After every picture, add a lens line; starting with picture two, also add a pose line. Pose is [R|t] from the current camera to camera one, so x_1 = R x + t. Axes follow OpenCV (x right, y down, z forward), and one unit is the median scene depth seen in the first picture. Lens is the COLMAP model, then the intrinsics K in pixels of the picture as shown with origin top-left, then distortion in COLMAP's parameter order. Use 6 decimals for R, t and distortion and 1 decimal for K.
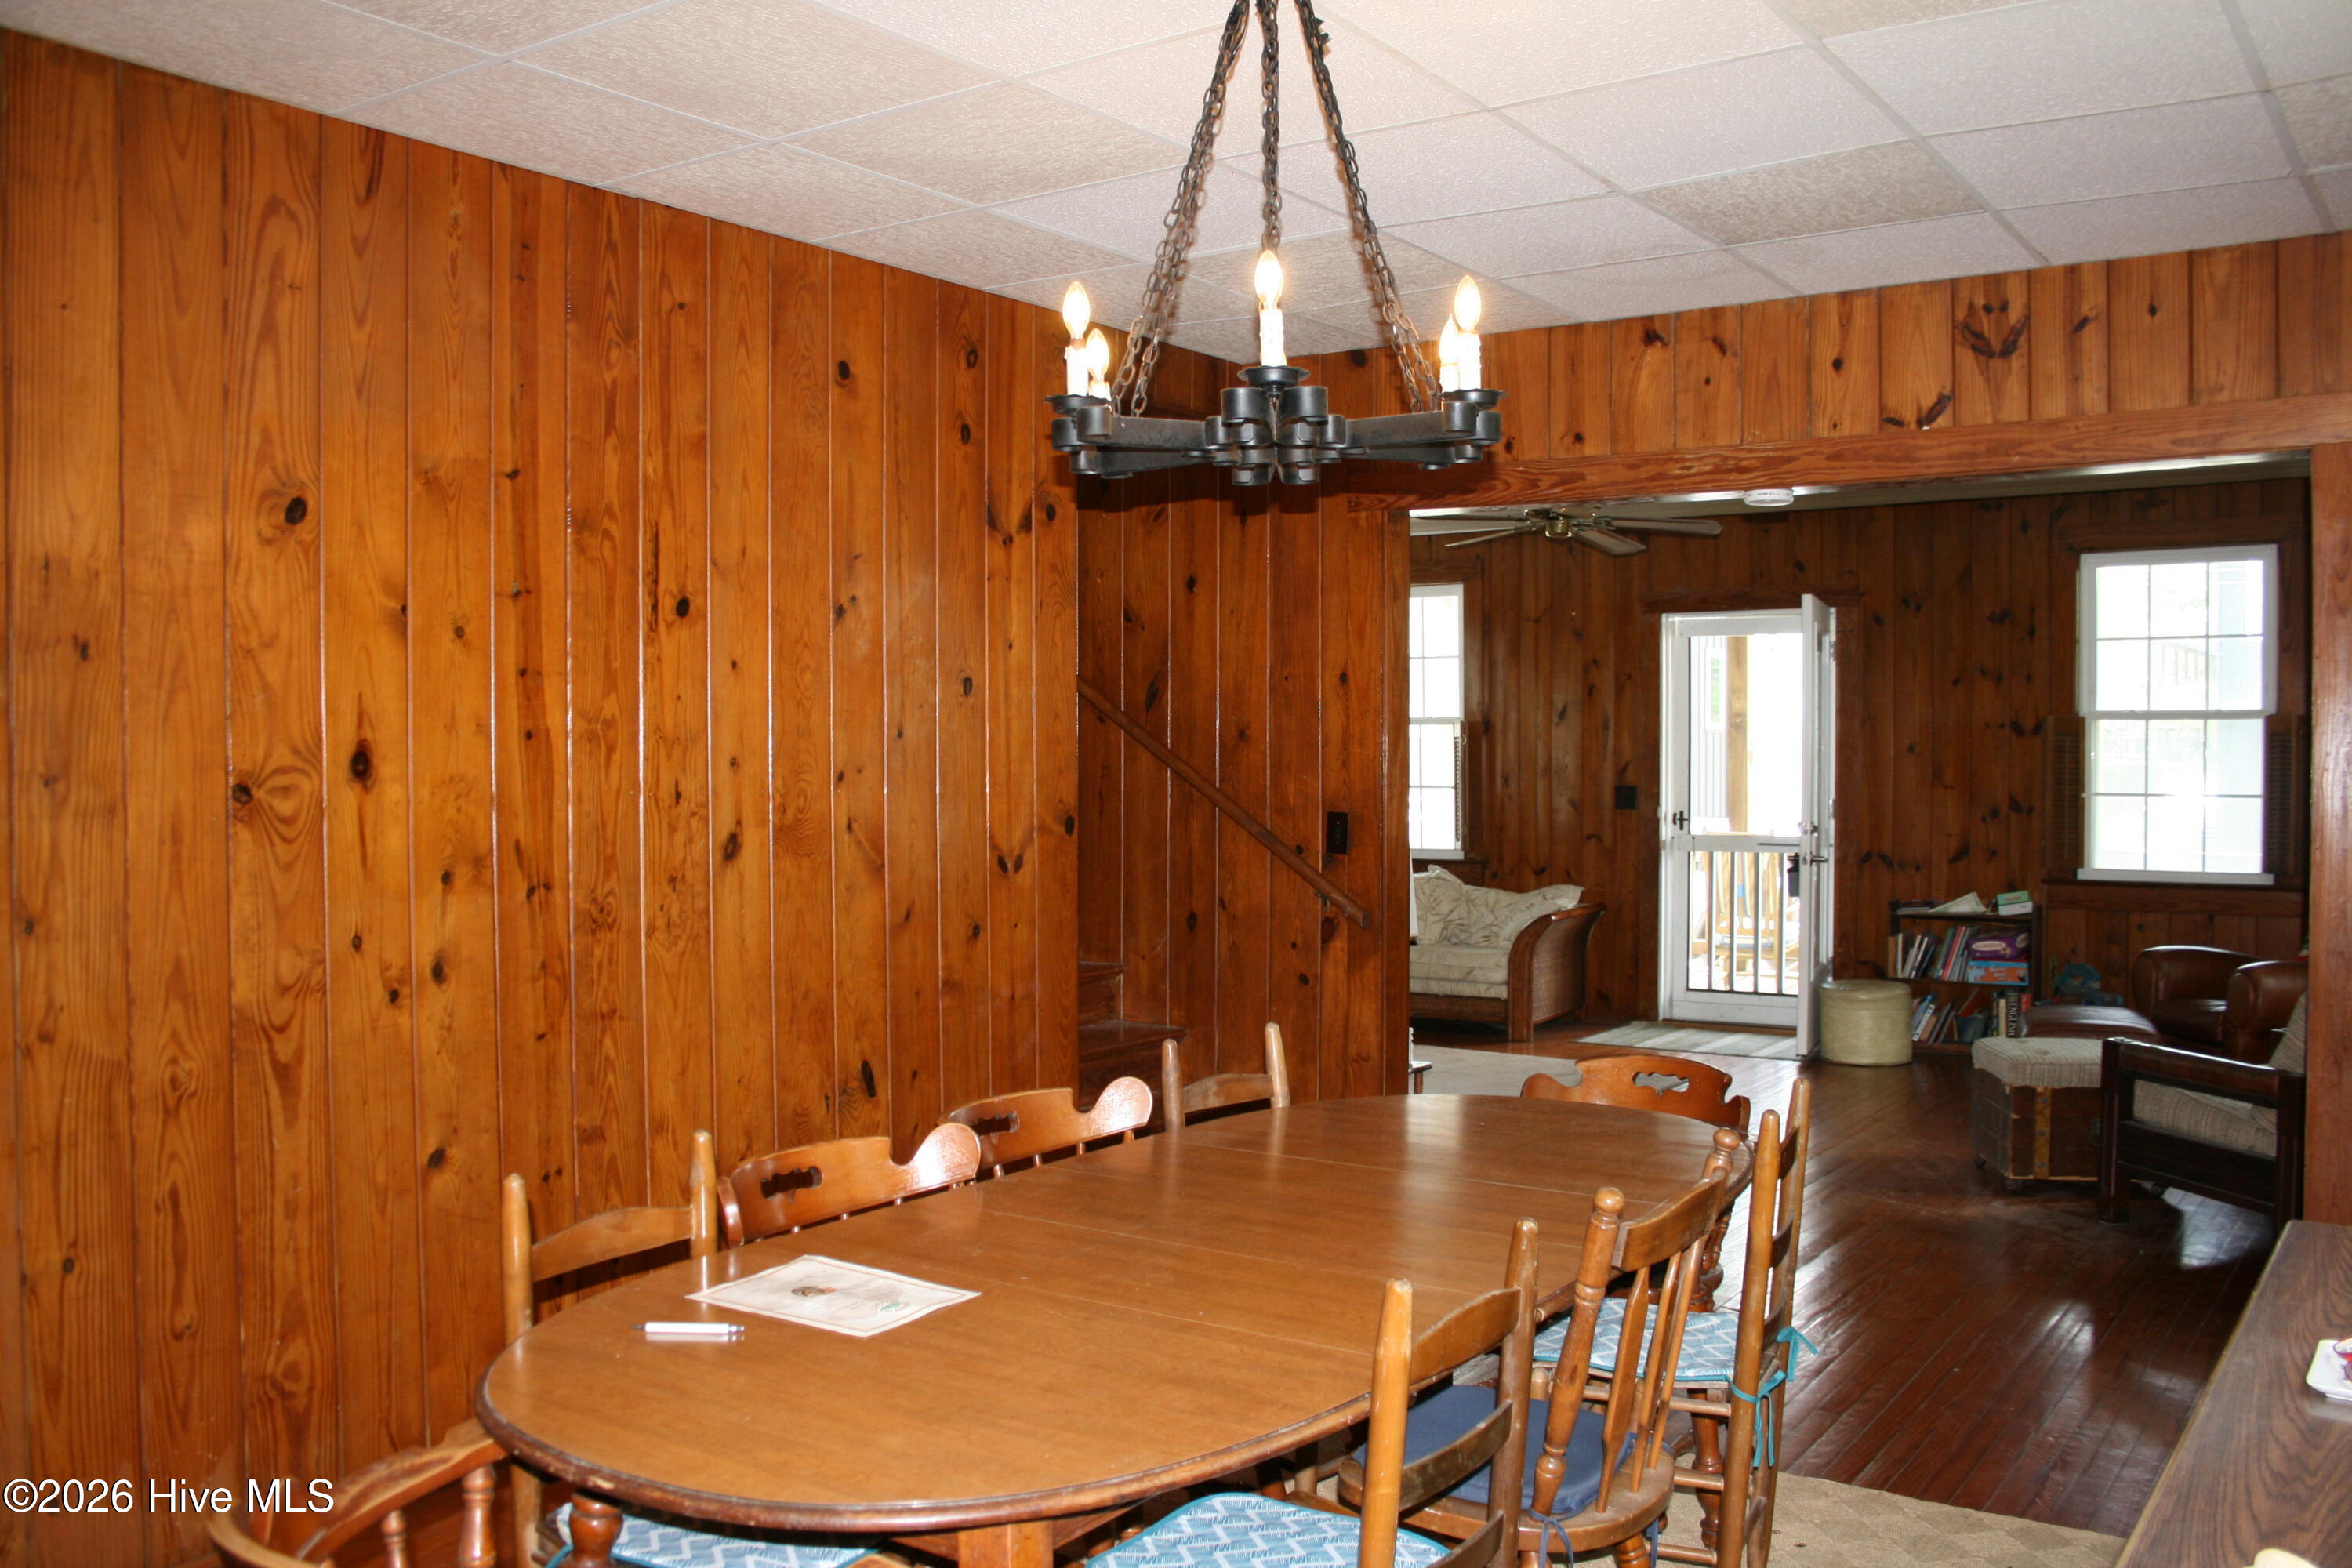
lens RADIAL K [[1961.0, 0, 1195.8], [0, 1961.0, 794.3], [0, 0, 1]] dist [-0.150981, 0.121612]
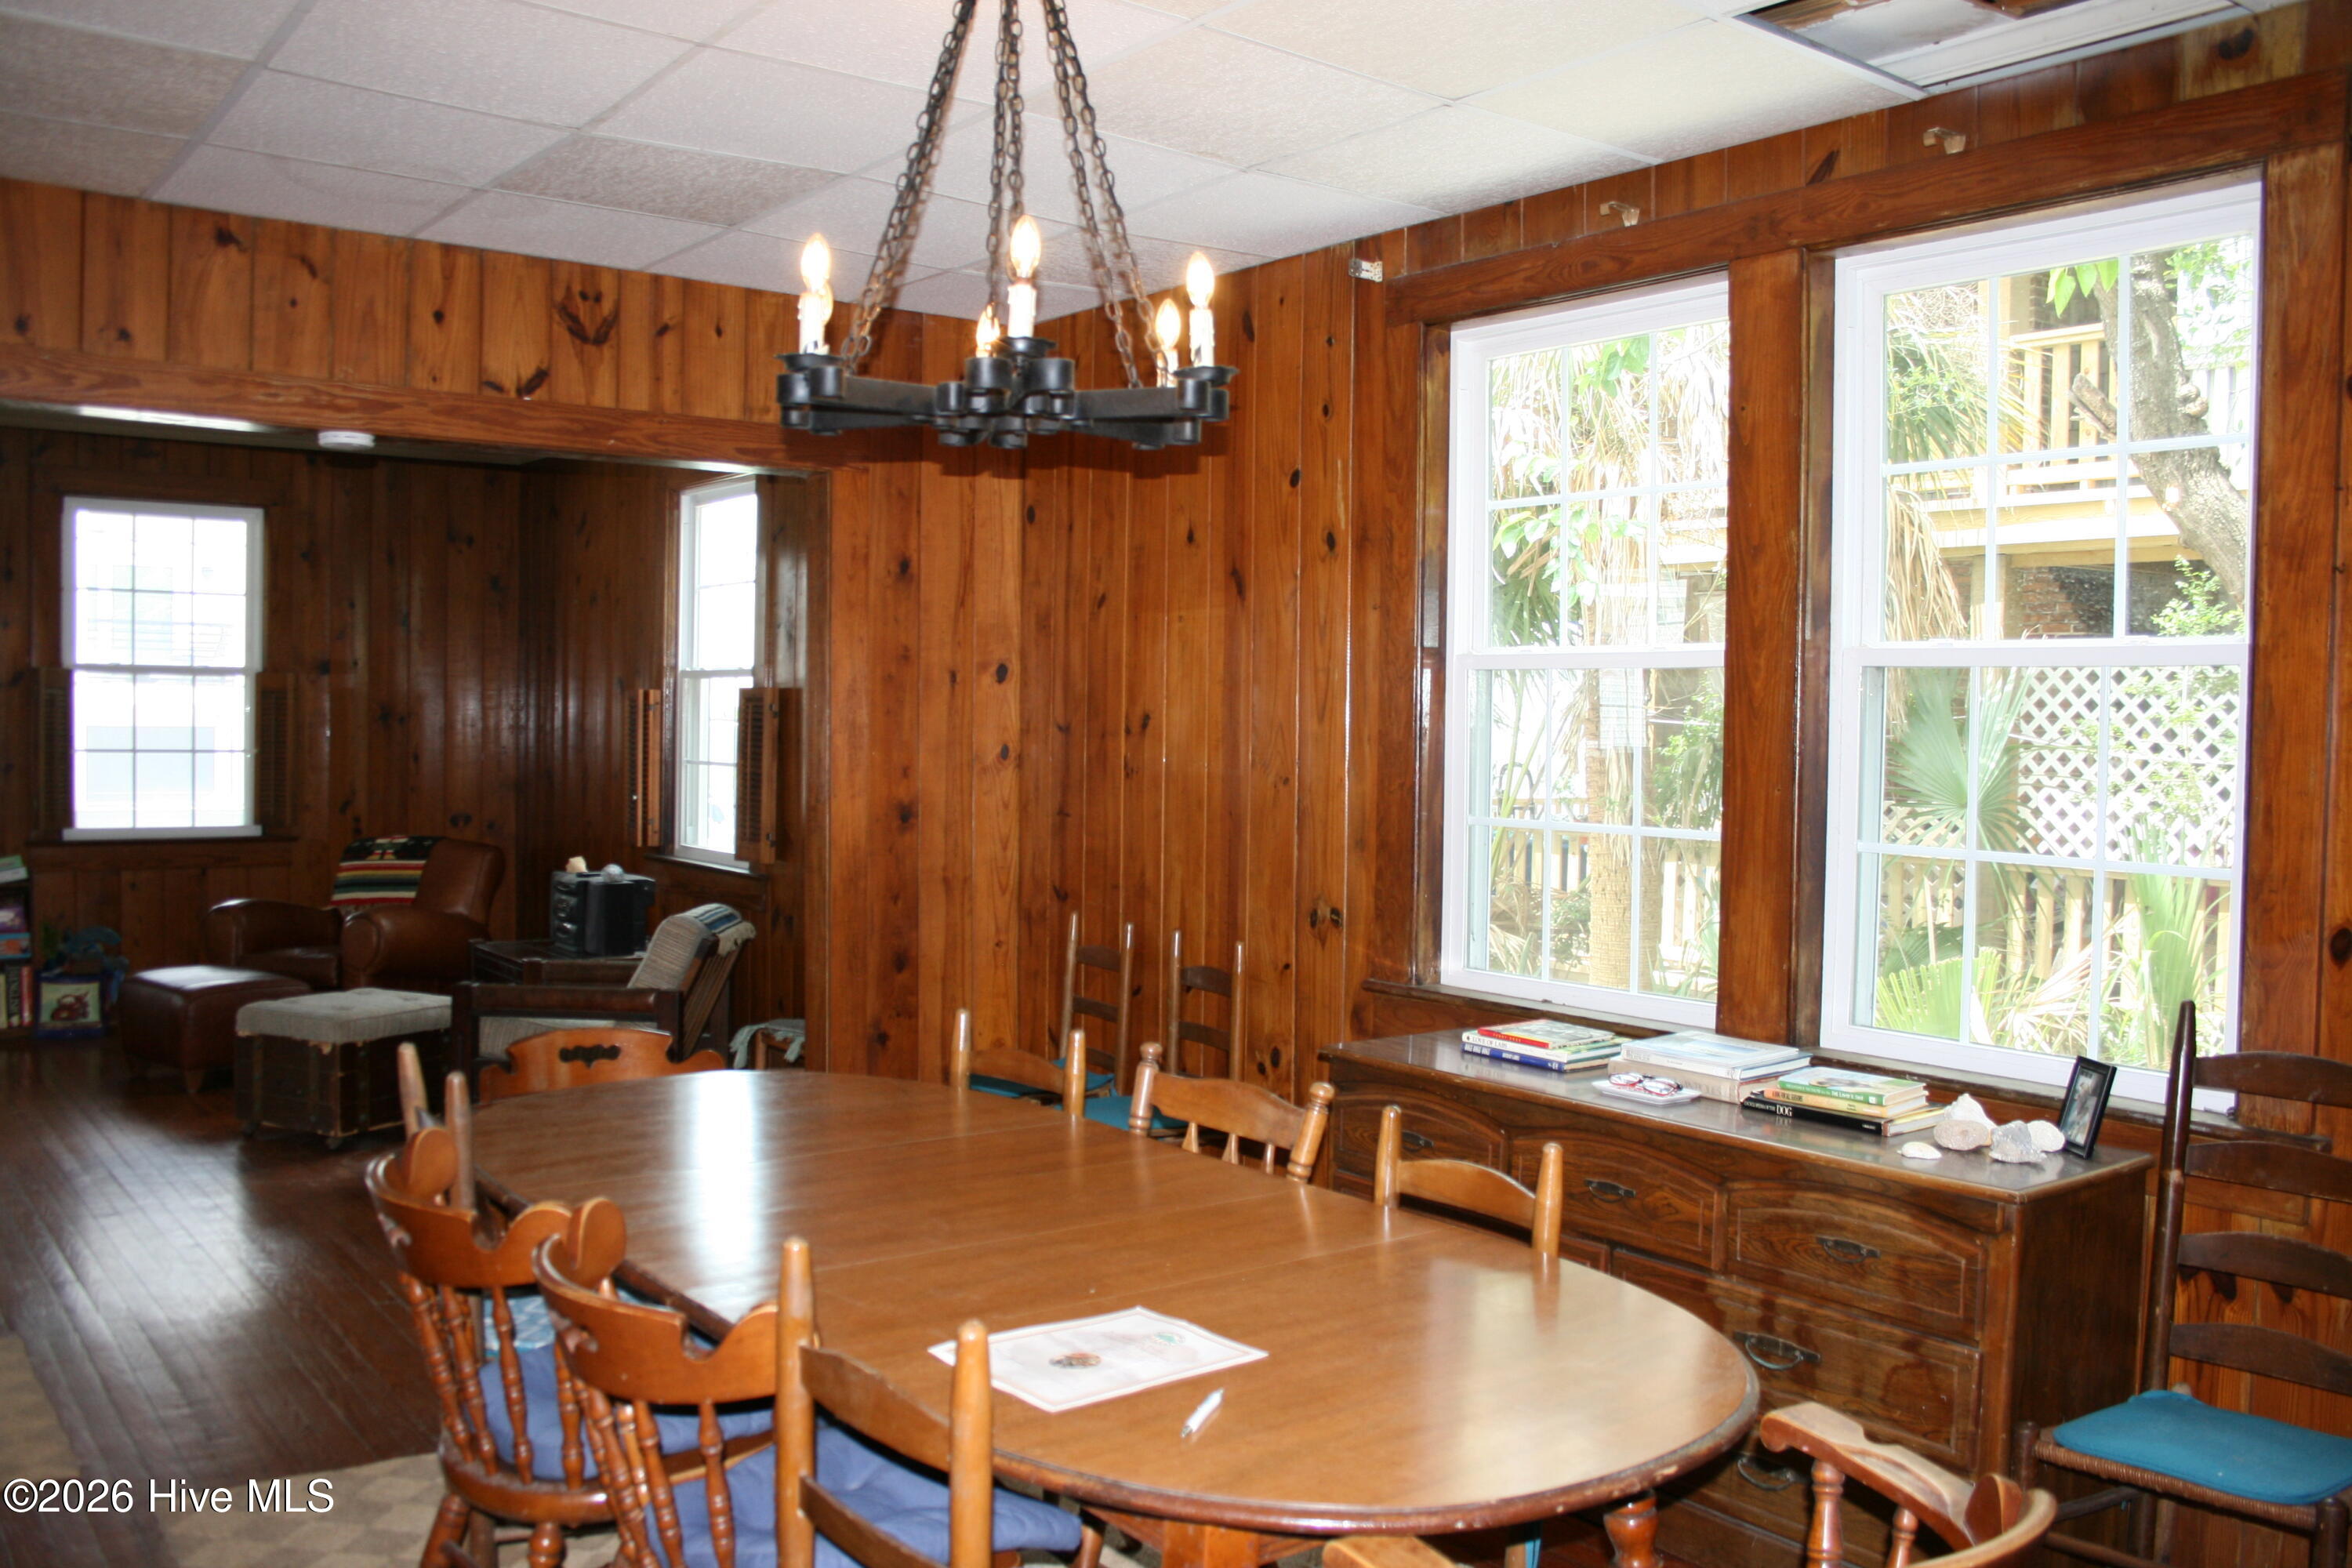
lens RADIAL K [[1961.0, 0, 1195.8], [0, 1961.0, 794.3], [0, 0, 1]] dist [-0.150981, 0.121612]
pose [[0.291818, -0.030036, 0.956002, -0.488570], [0.003099, 0.999531, 0.030458, -0.009299], [-0.956469, -0.005926, 0.291774, 0.346497]]
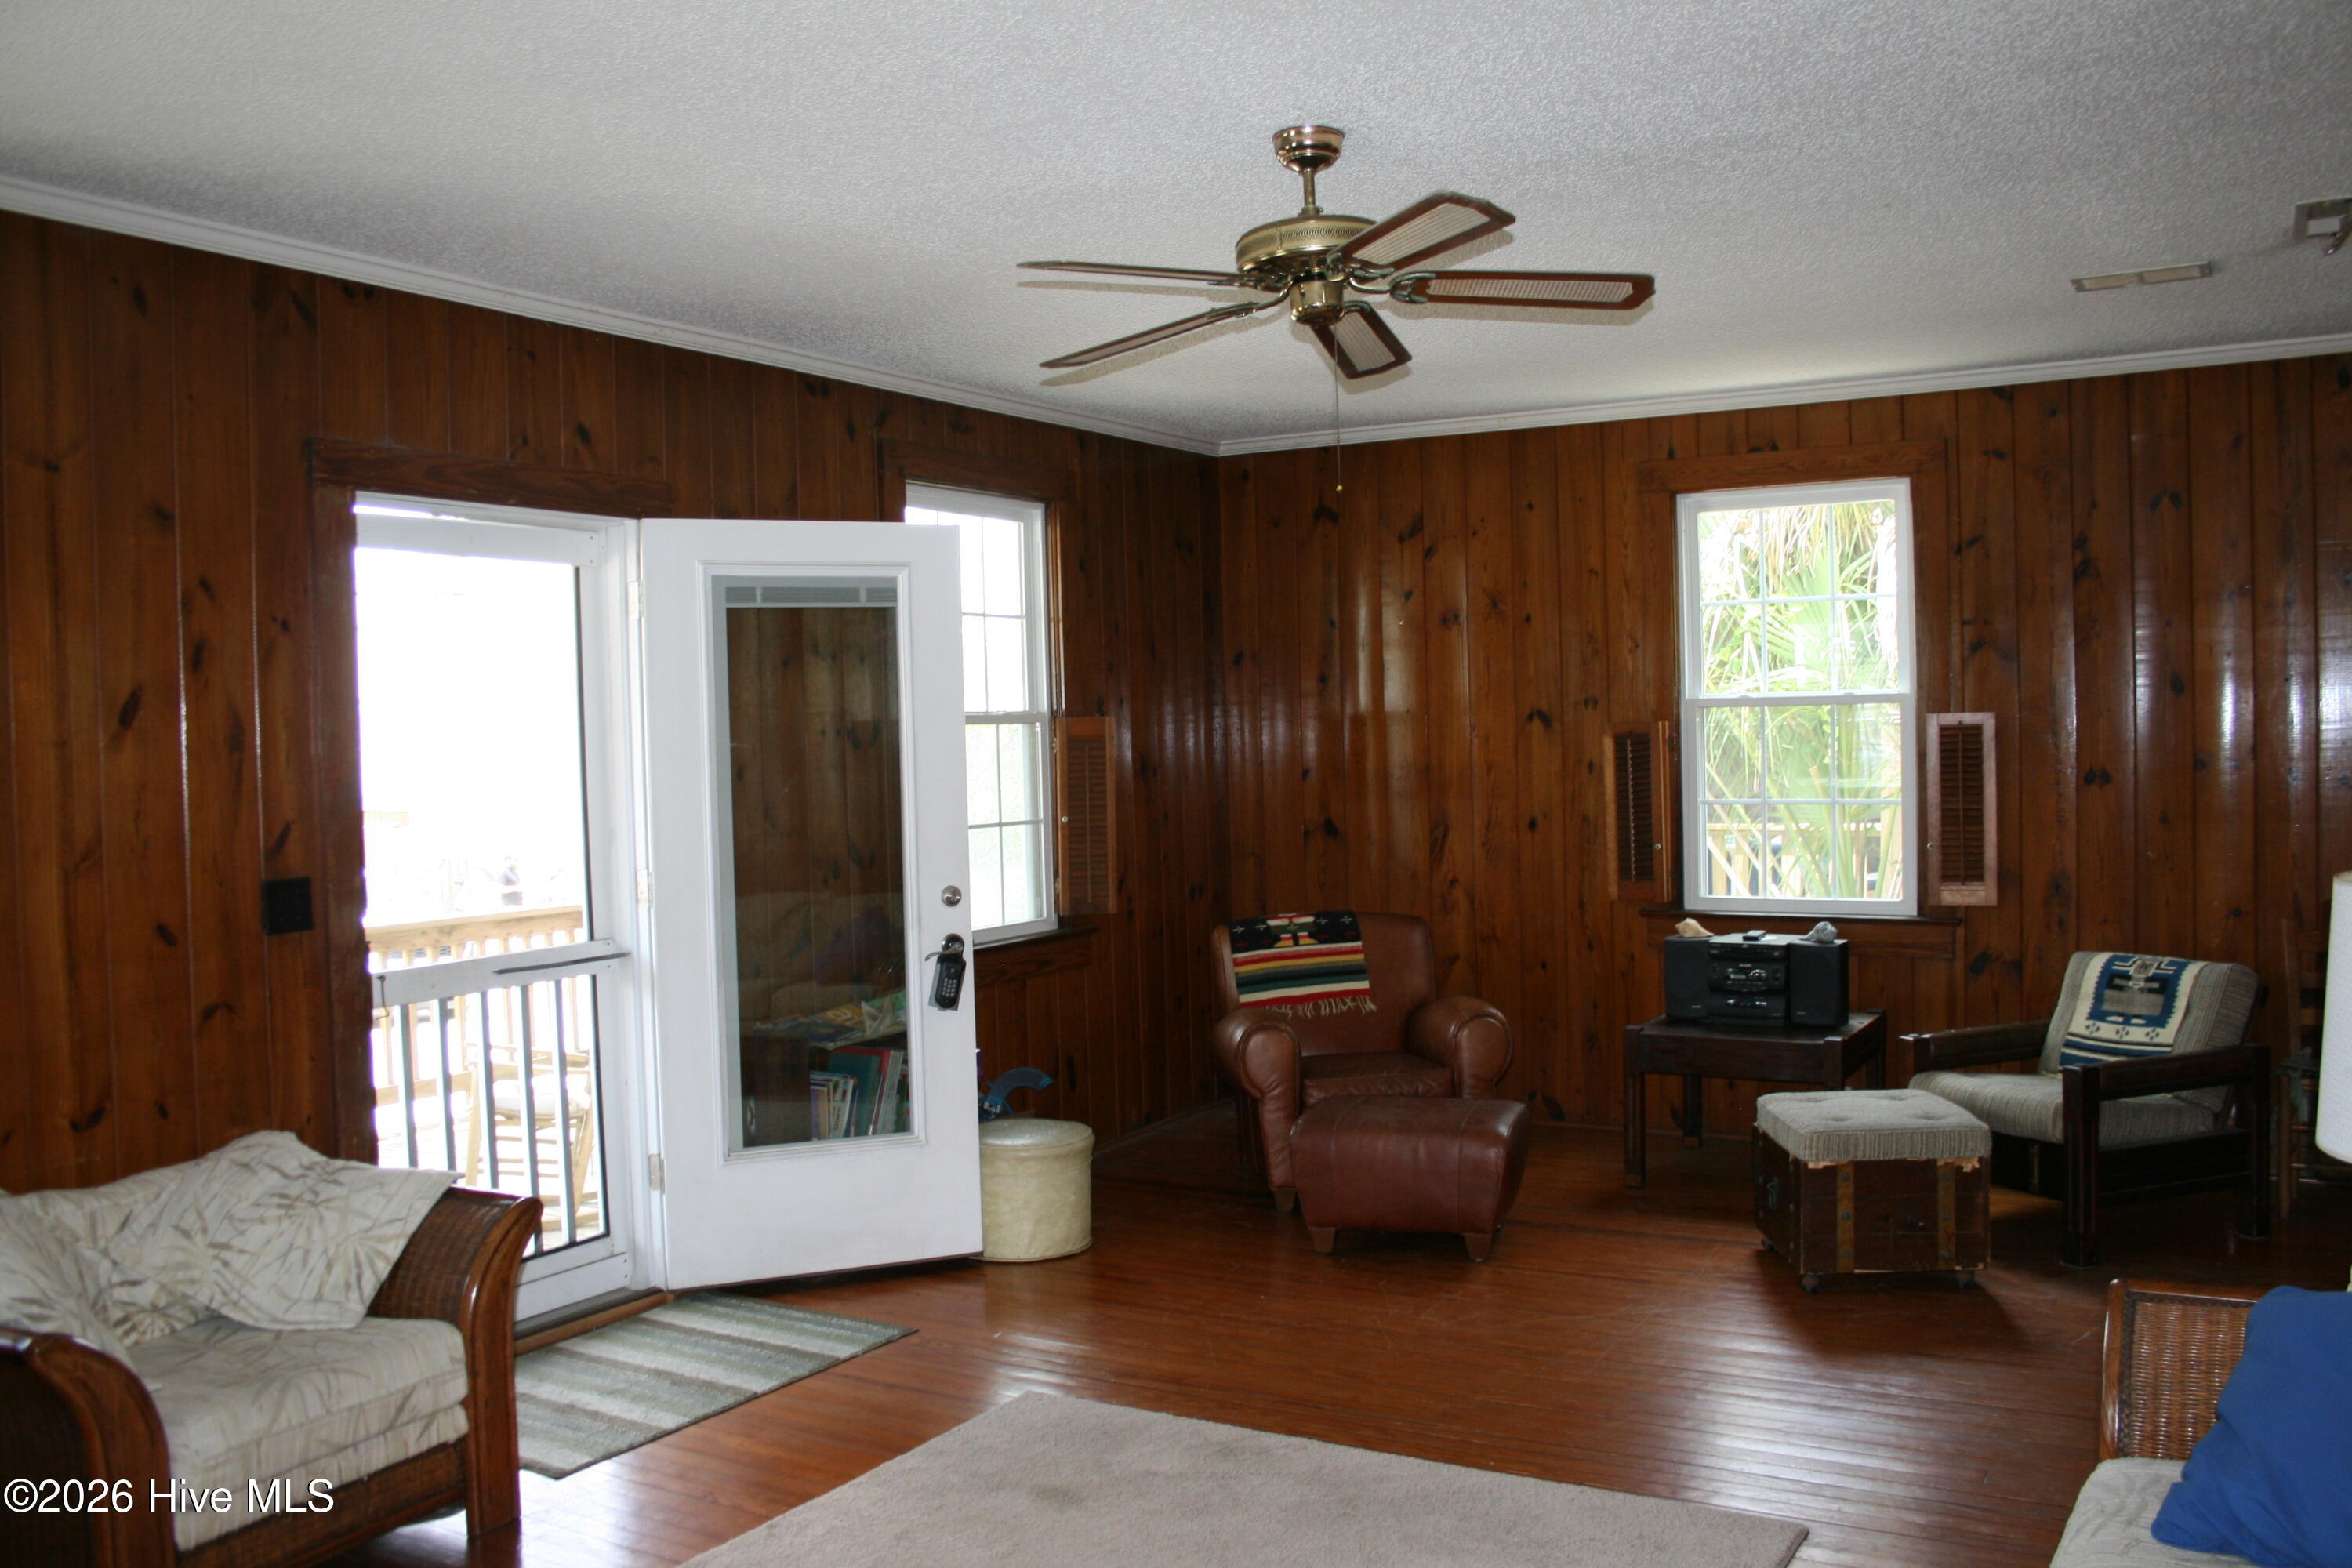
lens RADIAL K [[1961.0, 0, 1195.8], [0, 1961.0, 794.3], [0, 0, 1]] dist [-0.150981, 0.121612]
pose [[-0.070246, -0.018580, 0.997357, -0.438727], [0.057572, 0.998084, 0.022649, -0.043631], [-0.995867, 0.059011, -0.069041, 1.715006]]
